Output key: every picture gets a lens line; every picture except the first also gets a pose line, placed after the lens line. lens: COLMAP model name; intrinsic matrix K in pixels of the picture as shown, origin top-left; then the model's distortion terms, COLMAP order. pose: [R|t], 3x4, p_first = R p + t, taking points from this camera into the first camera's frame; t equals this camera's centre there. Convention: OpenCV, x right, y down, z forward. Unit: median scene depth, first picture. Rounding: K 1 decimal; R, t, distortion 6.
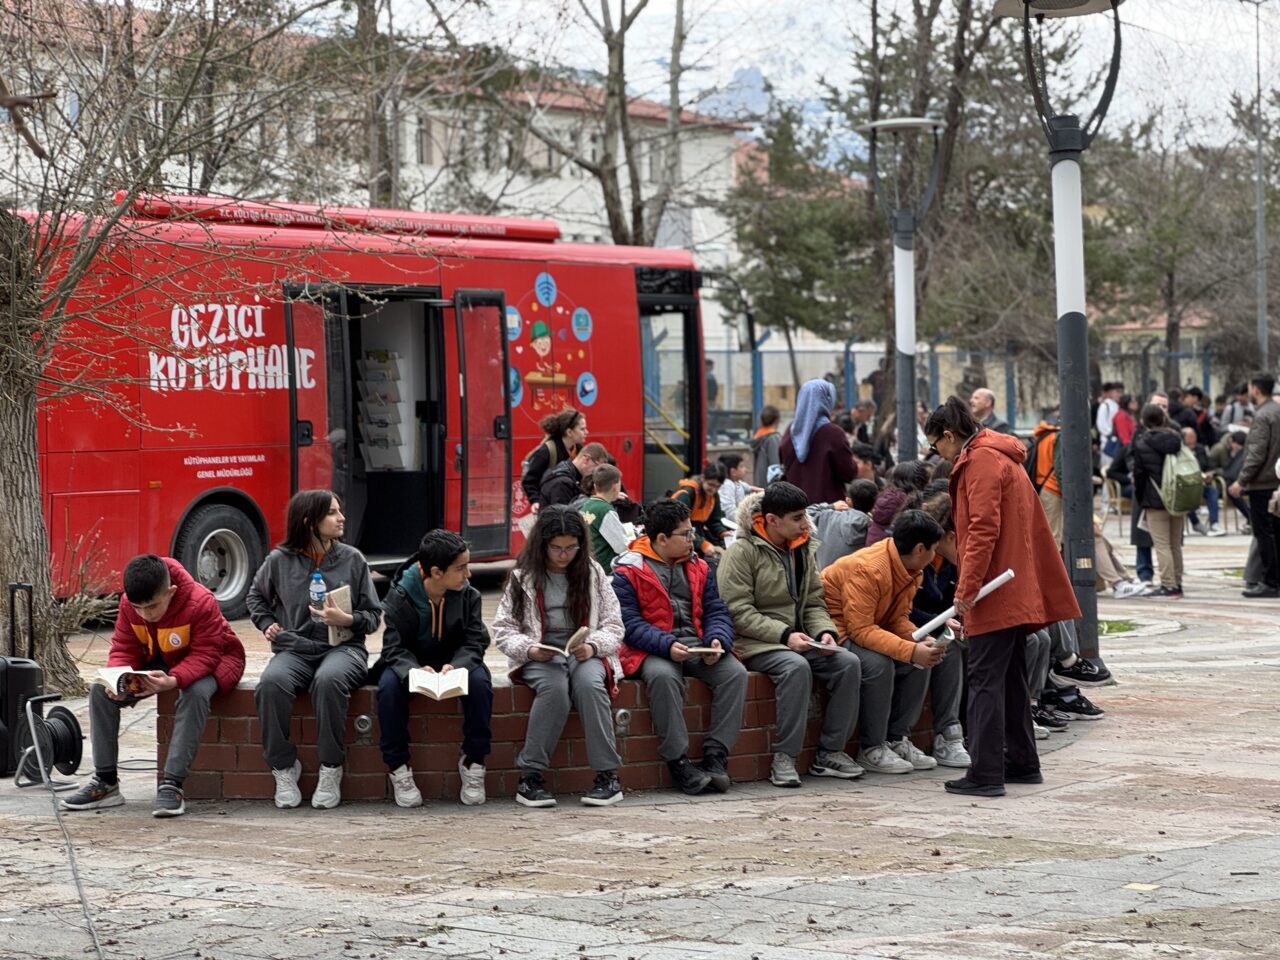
lens RADIAL K [[2894.9, 0, 640.0], [0, 2894.9, 480.0], [0, 0, 1]] dist [0.138250, 0.326719]
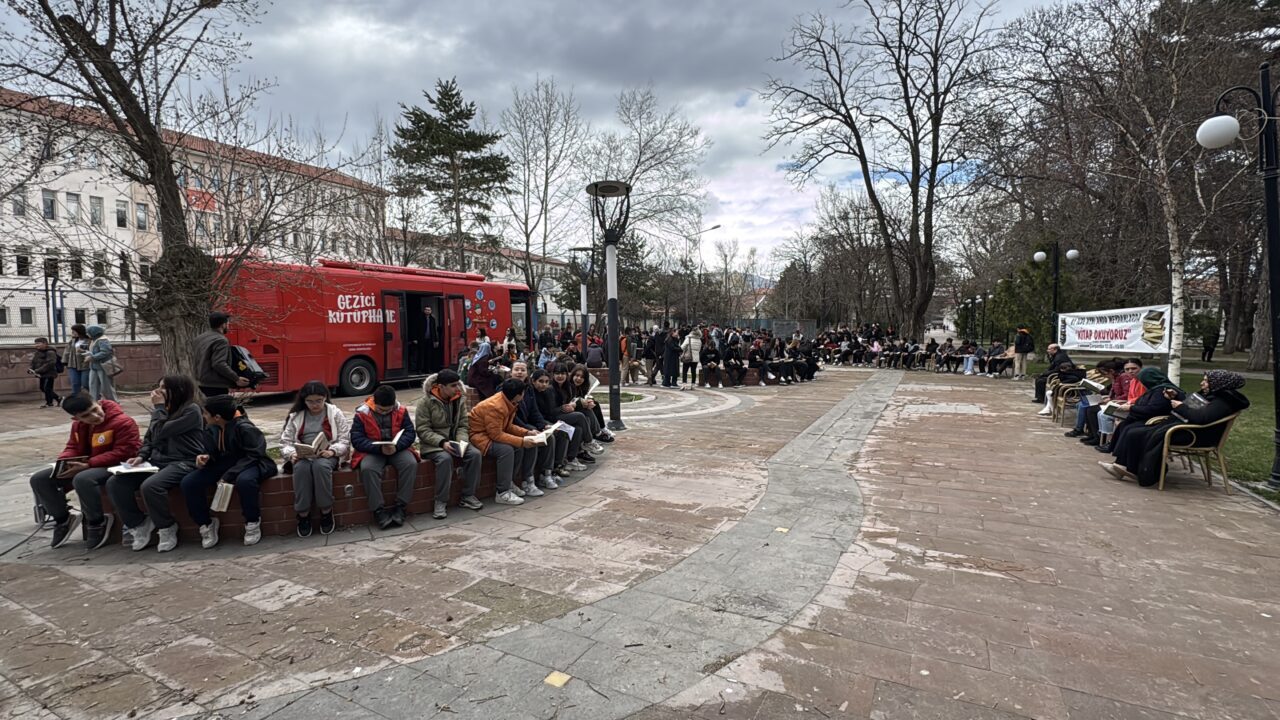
lens RADIAL K [[584.1, 0, 640.0], [0, 584.1, 360.0], [0, 0, 1]] dist [-0.002373, -0.000109]
pose [[0.991945, 0.005438, 0.126554, 0.081013], [-0.009184, 0.999536, 0.029032, -0.011697], [-0.126337, -0.029960, 0.991535, 0.332161]]
